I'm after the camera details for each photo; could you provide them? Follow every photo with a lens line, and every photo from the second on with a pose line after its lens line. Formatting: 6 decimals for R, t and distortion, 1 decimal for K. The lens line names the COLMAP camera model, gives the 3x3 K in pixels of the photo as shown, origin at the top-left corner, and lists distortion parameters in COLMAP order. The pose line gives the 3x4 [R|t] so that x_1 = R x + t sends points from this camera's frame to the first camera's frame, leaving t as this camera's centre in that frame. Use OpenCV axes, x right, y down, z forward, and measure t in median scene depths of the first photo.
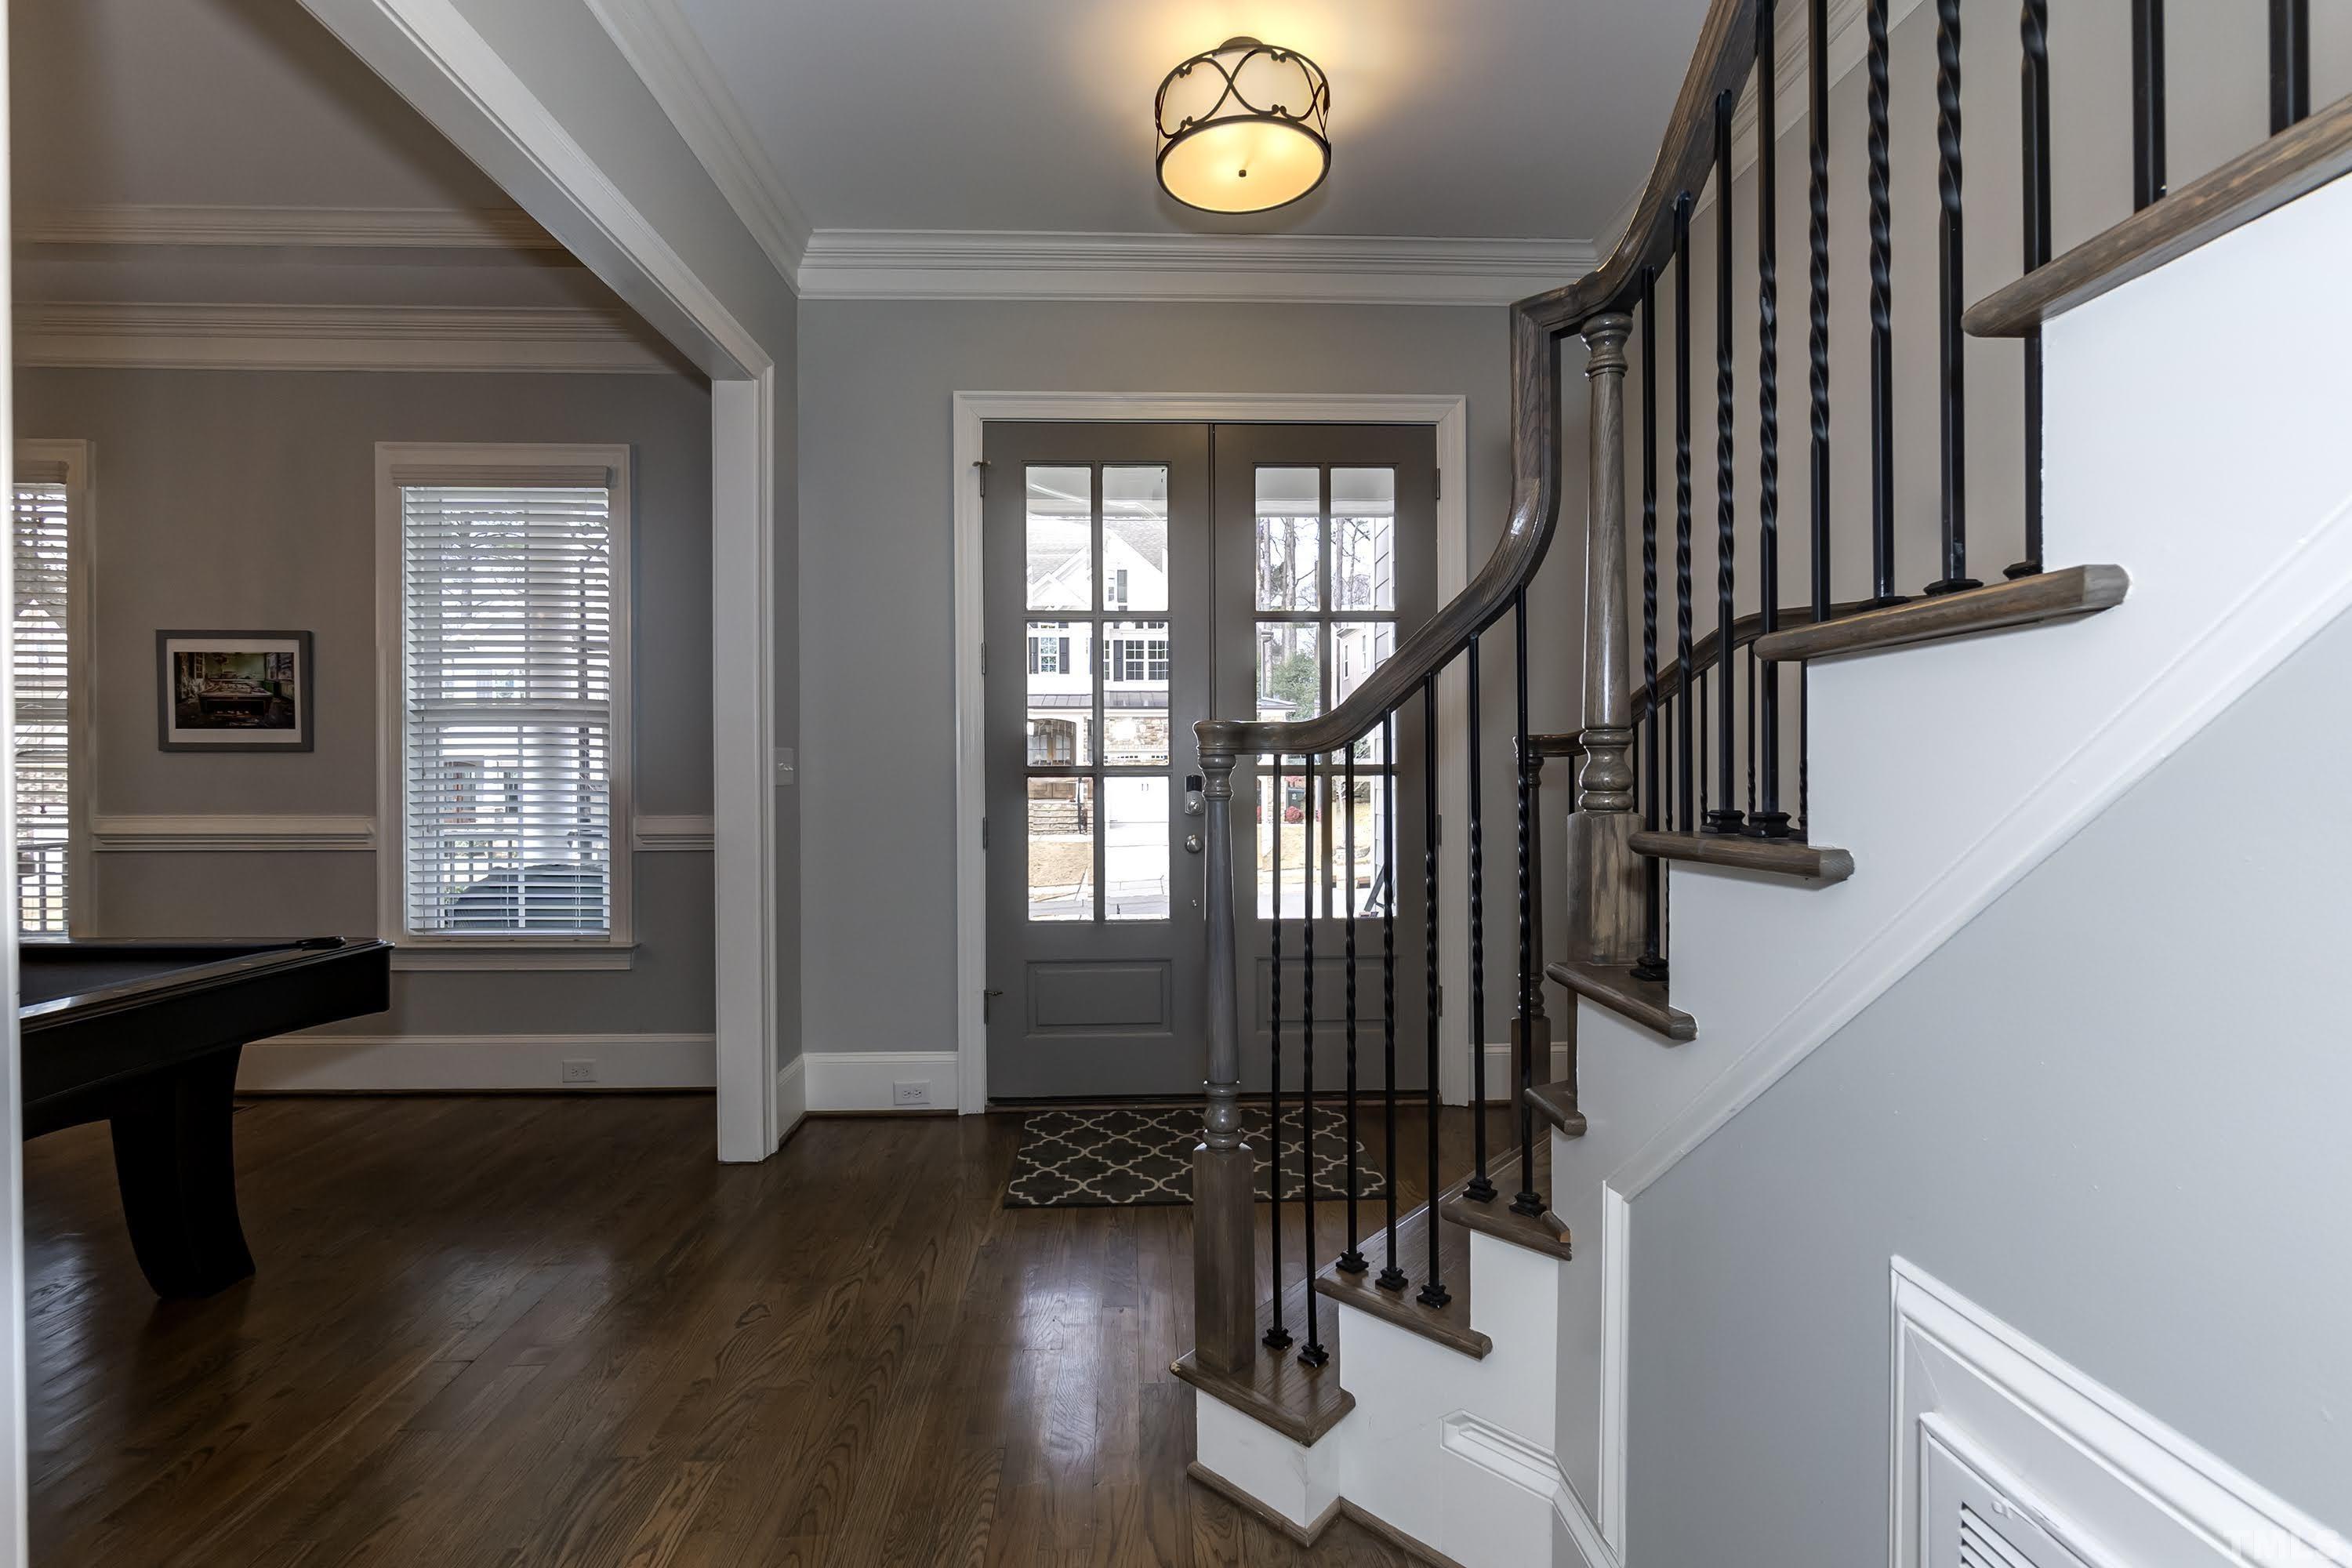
lens RADIAL K [[1019.4, 0, 1166.5], [0, 1019.4, 773.1], [0, 0, 1]] dist [-0.002732, -0.000237]
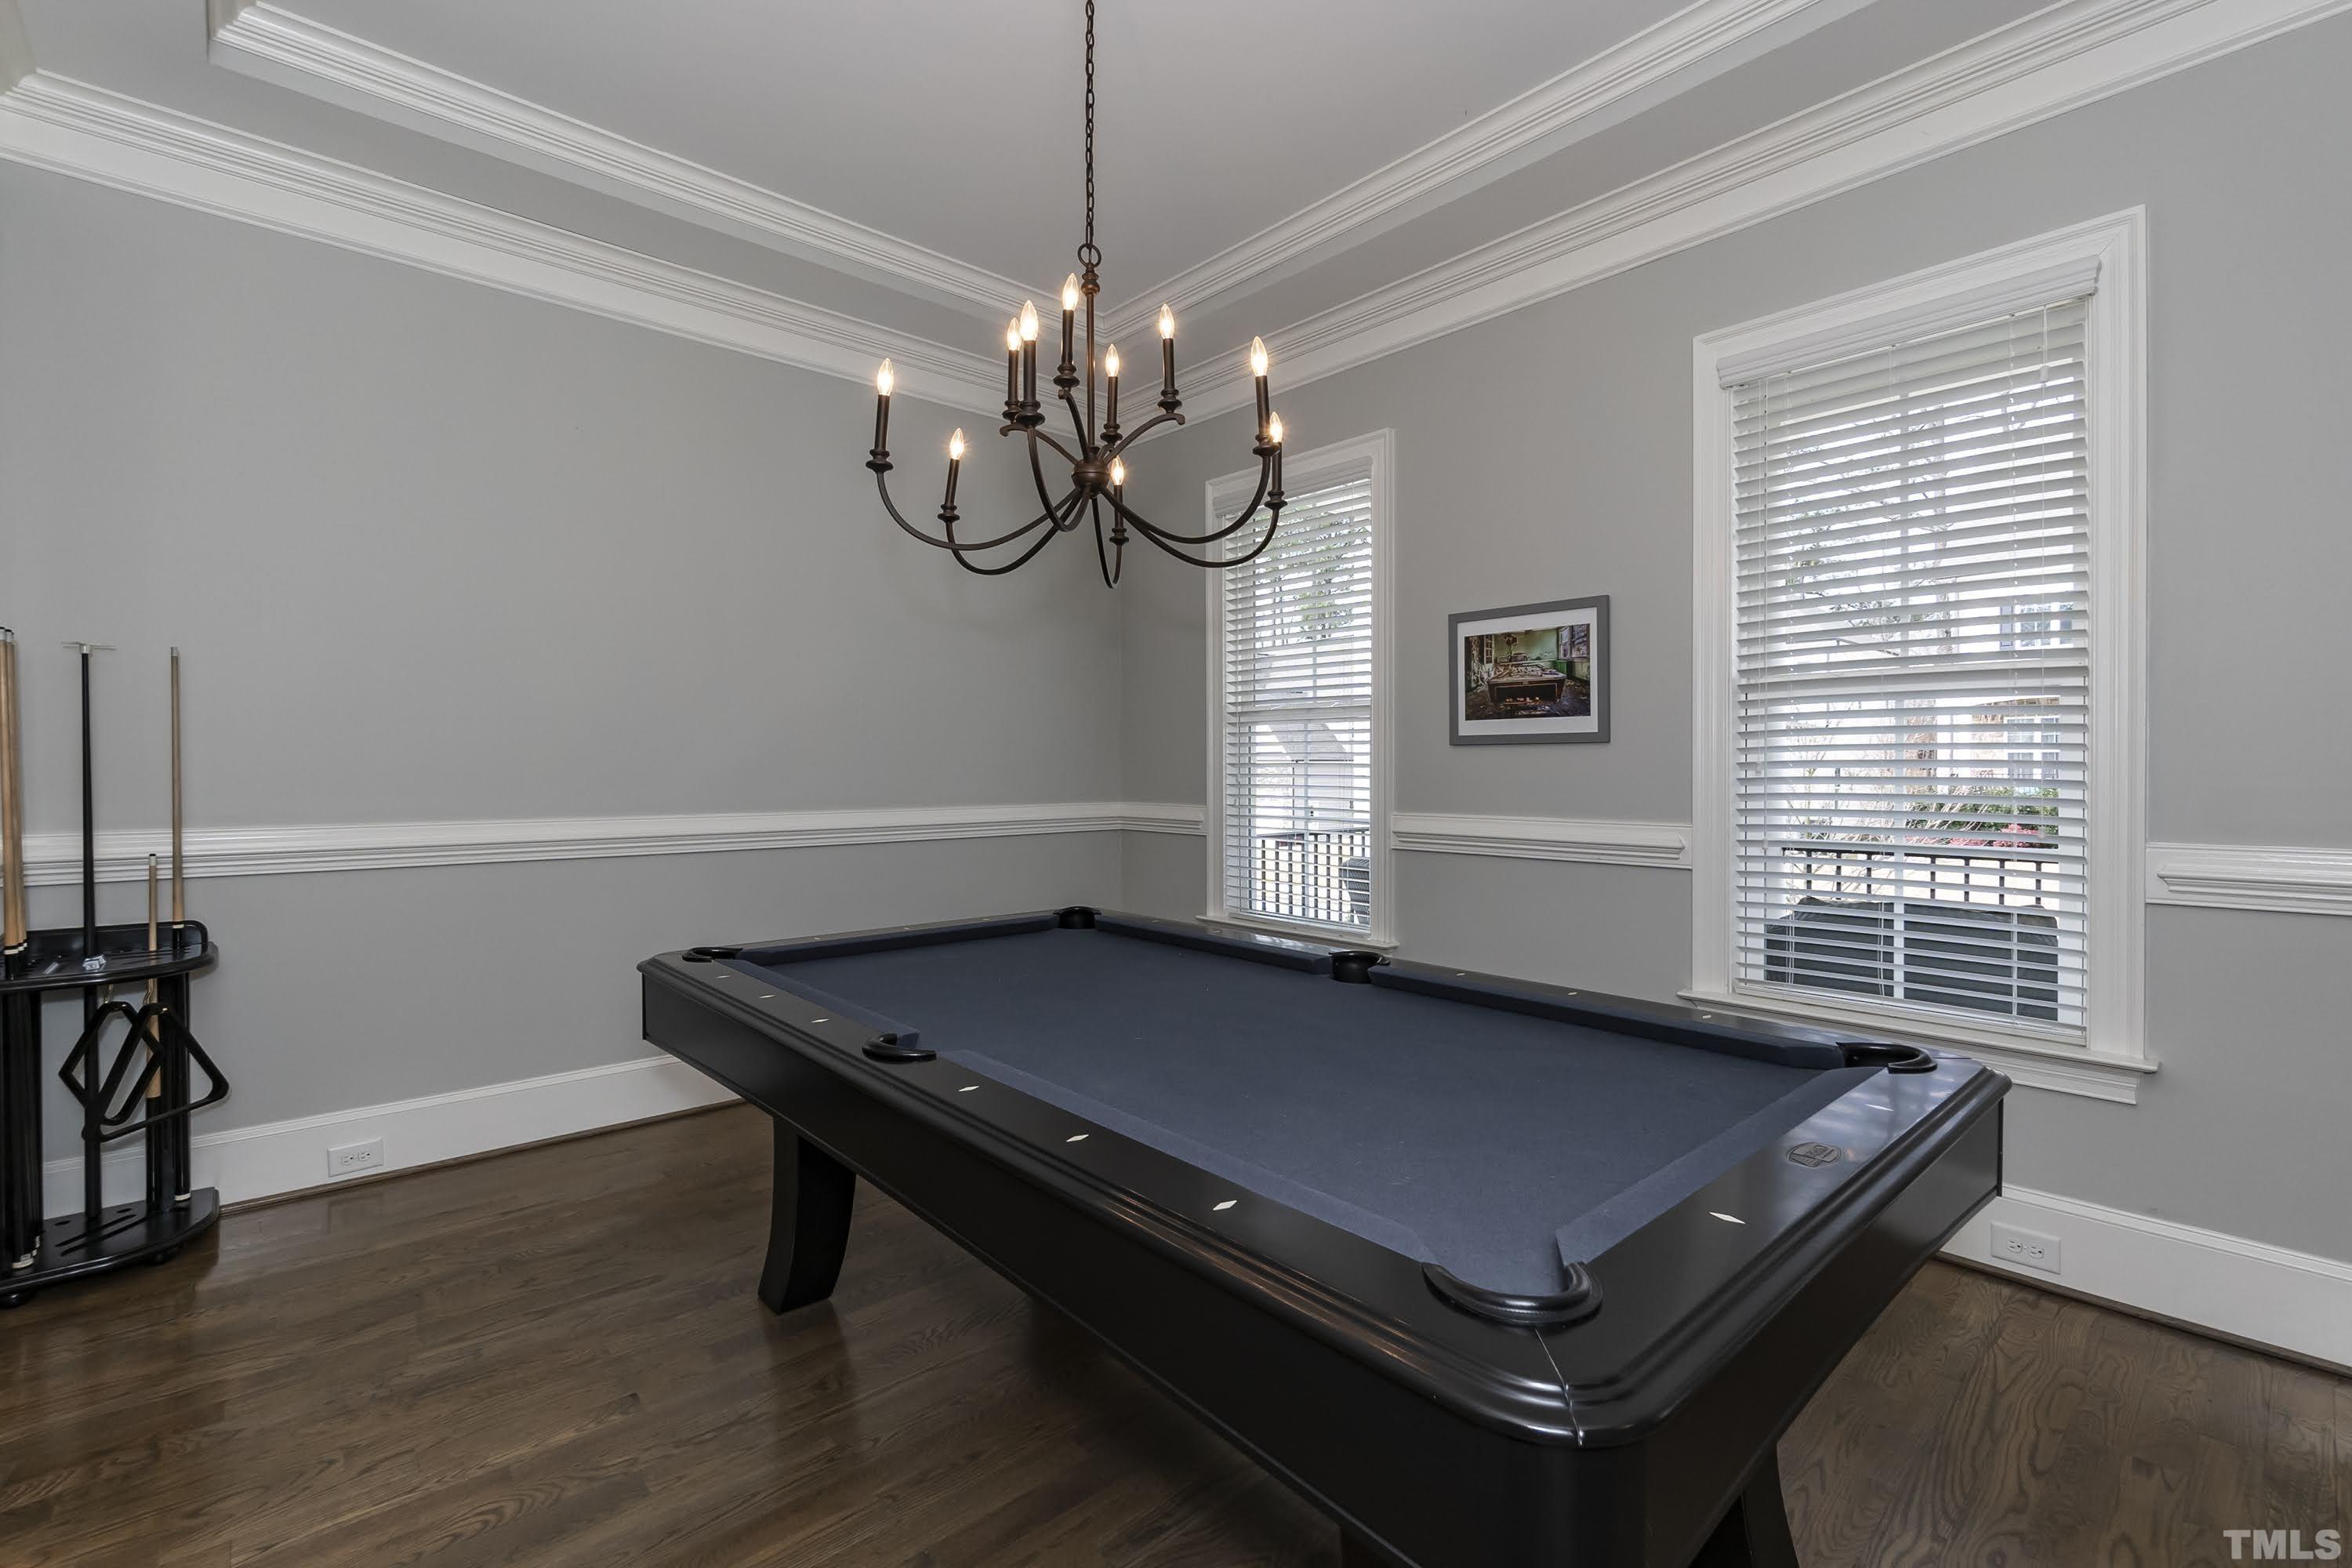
lens RADIAL K [[1019.4, 0, 1159.7], [0, 1019.4, 774.9], [0, 0, 1]] dist [-0.002732, -0.000237]
pose [[0.639408, 0.003782, -0.768859, -0.443700], [-0.002079, 0.999993, 0.003190, 0.002925], [0.768865, -0.000442, 0.639411, 0.200225]]
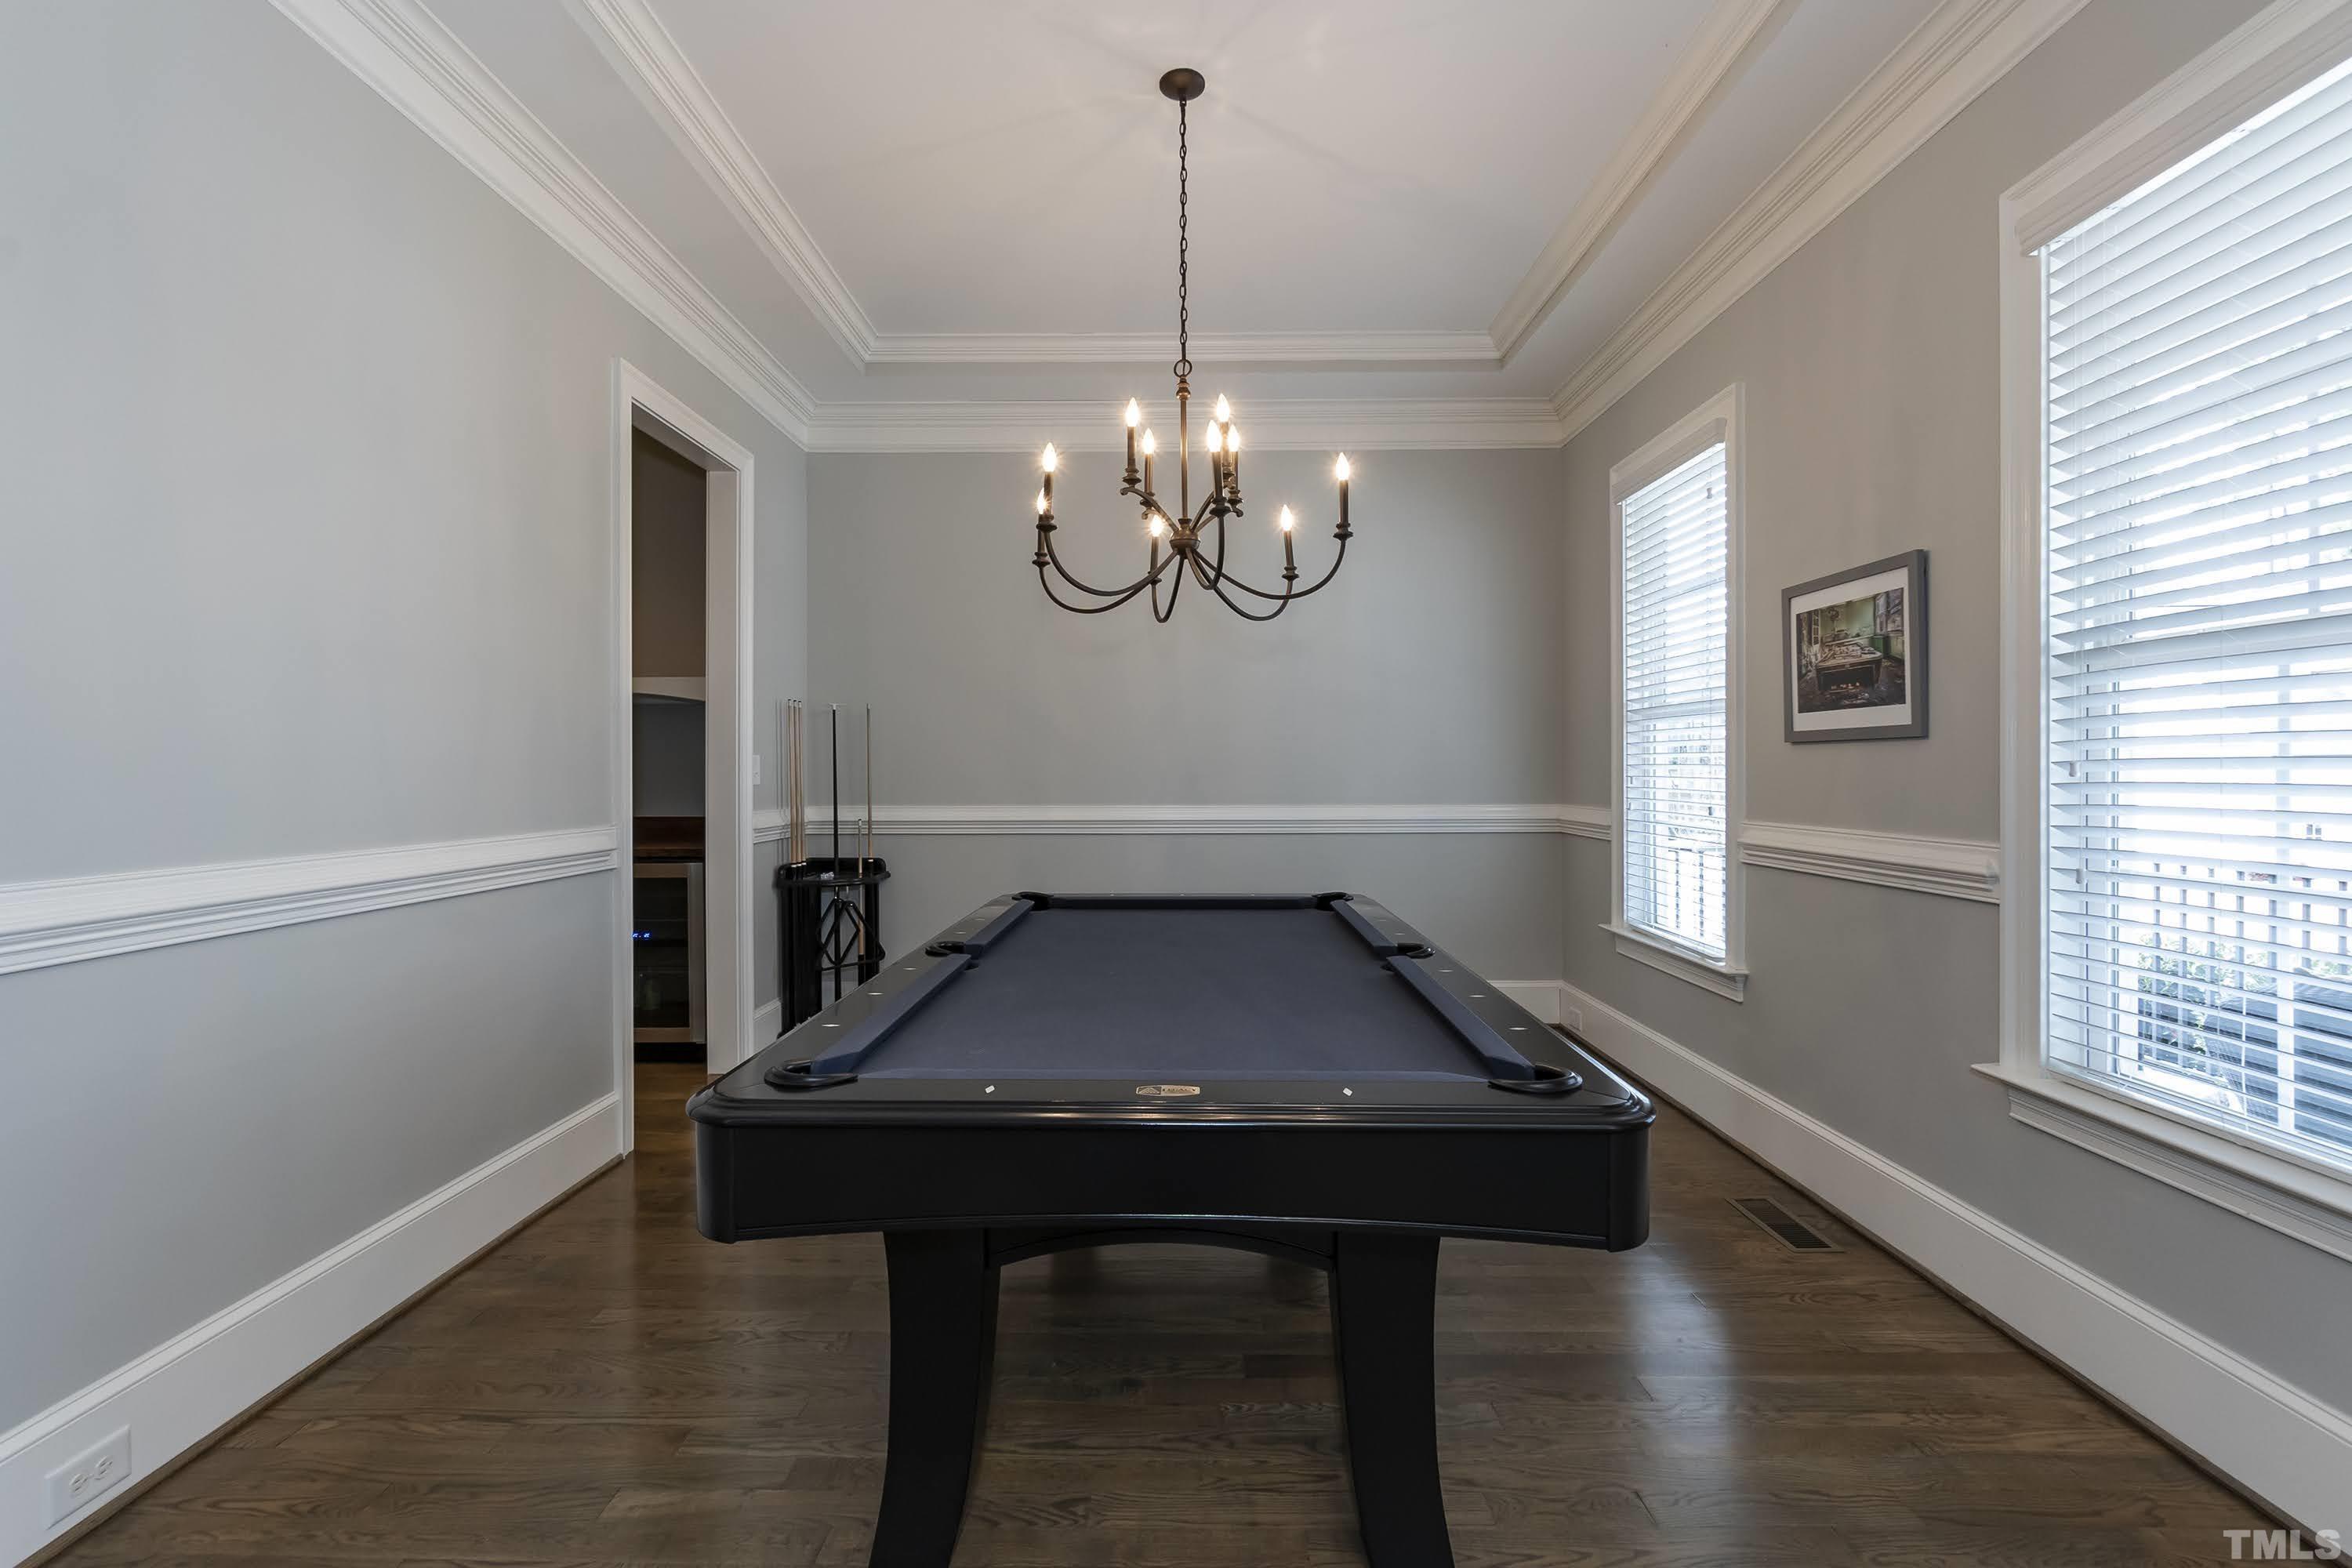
lens RADIAL K [[1019.4, 0, 1174.2], [0, 1019.4, 773.9], [0, 0, 1]] dist [-0.002732, -0.000237]
pose [[-0.042631, 0.001256, -0.999090, -0.182680], [-0.002407, 0.999996, 0.001359, 0.002079], [0.999088, 0.002462, -0.042628, 0.558943]]
